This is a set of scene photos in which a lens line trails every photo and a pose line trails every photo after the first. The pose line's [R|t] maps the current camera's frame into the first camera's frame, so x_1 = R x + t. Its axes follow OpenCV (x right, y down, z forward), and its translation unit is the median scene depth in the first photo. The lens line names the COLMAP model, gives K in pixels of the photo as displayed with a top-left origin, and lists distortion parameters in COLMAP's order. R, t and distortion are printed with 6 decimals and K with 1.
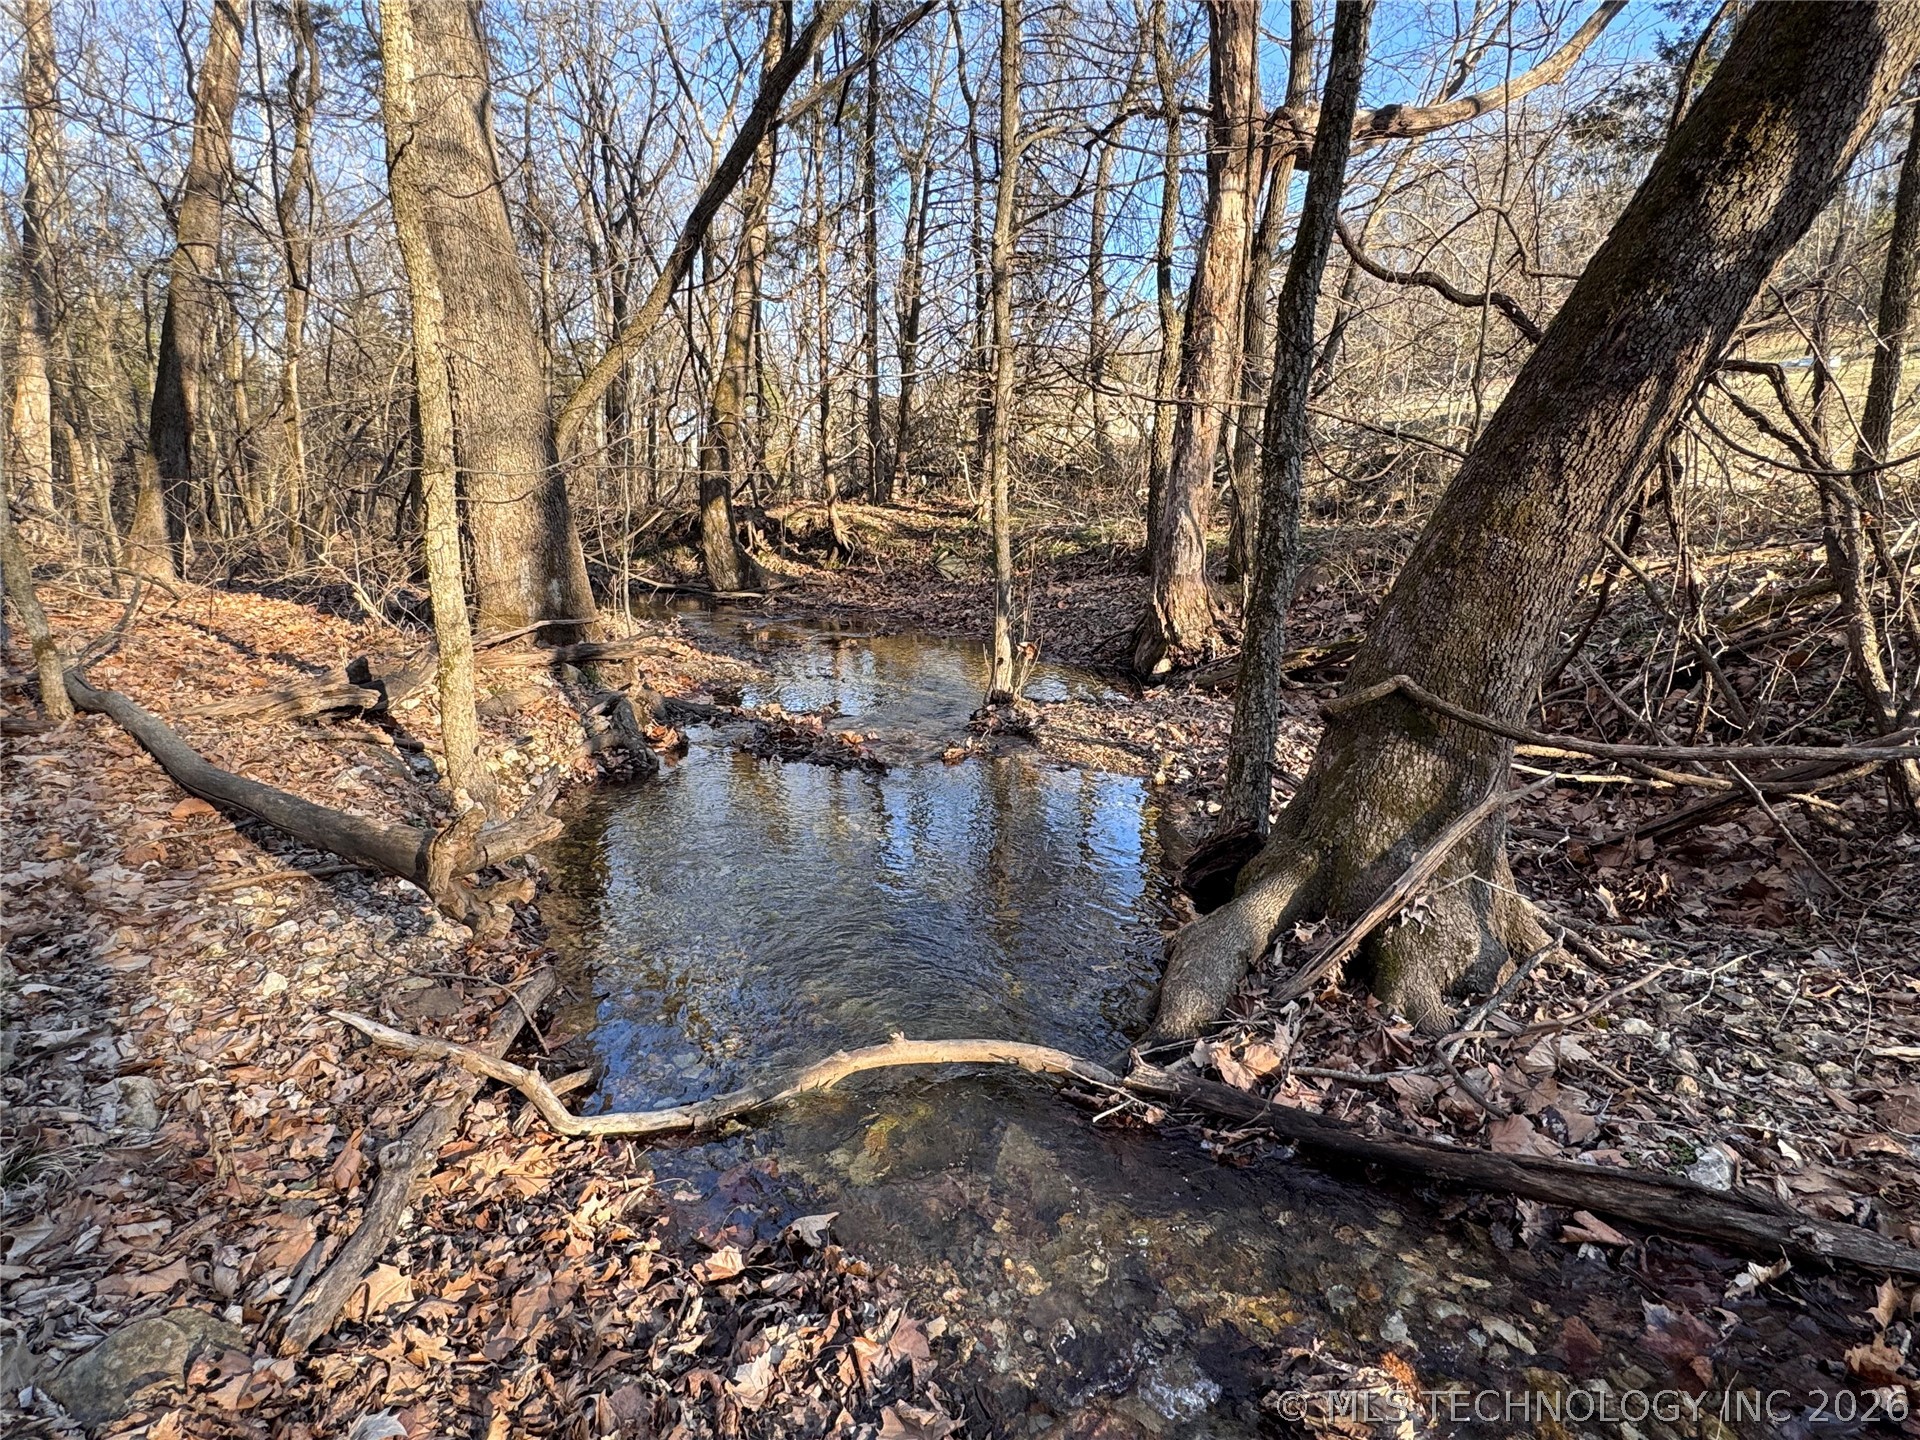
lens RADIAL K [[1047.0, 0, 960.1], [0, 1047.0, 716.2], [0, 0, 1]] dist [-0.004120, 0.001533]
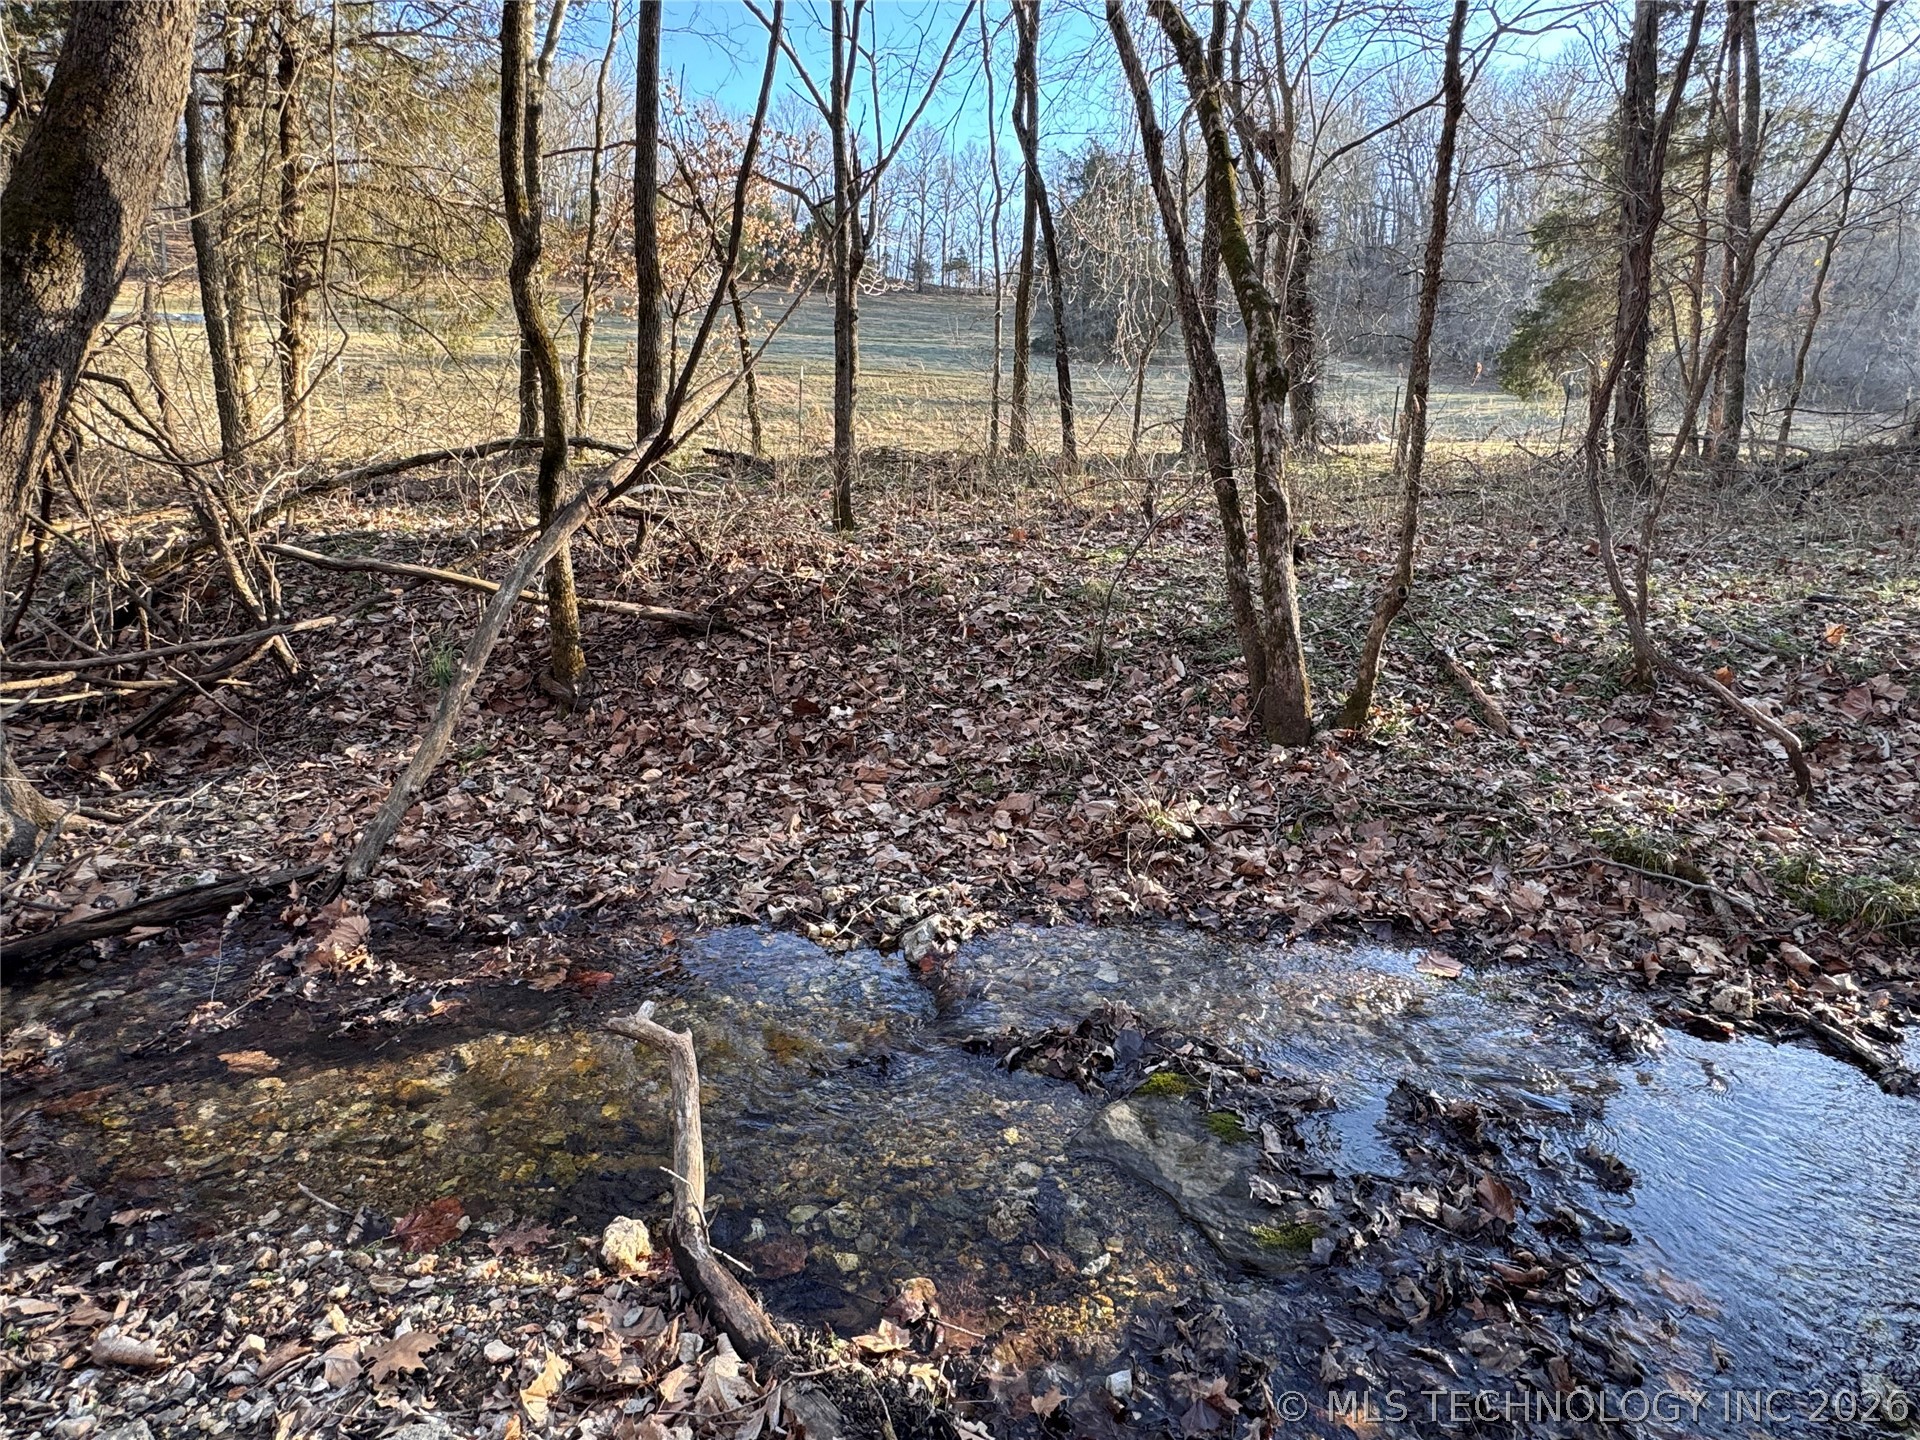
lens RADIAL K [[1047.0, 0, 960.1], [0, 1047.0, 716.2], [0, 0, 1]] dist [-0.004120, 0.001533]
pose [[0.299973, -0.211740, 0.930152, -0.287332], [0.166621, 0.971696, 0.167462, 0.050747], [-0.939284, 0.104749, 0.326763, -0.479639]]
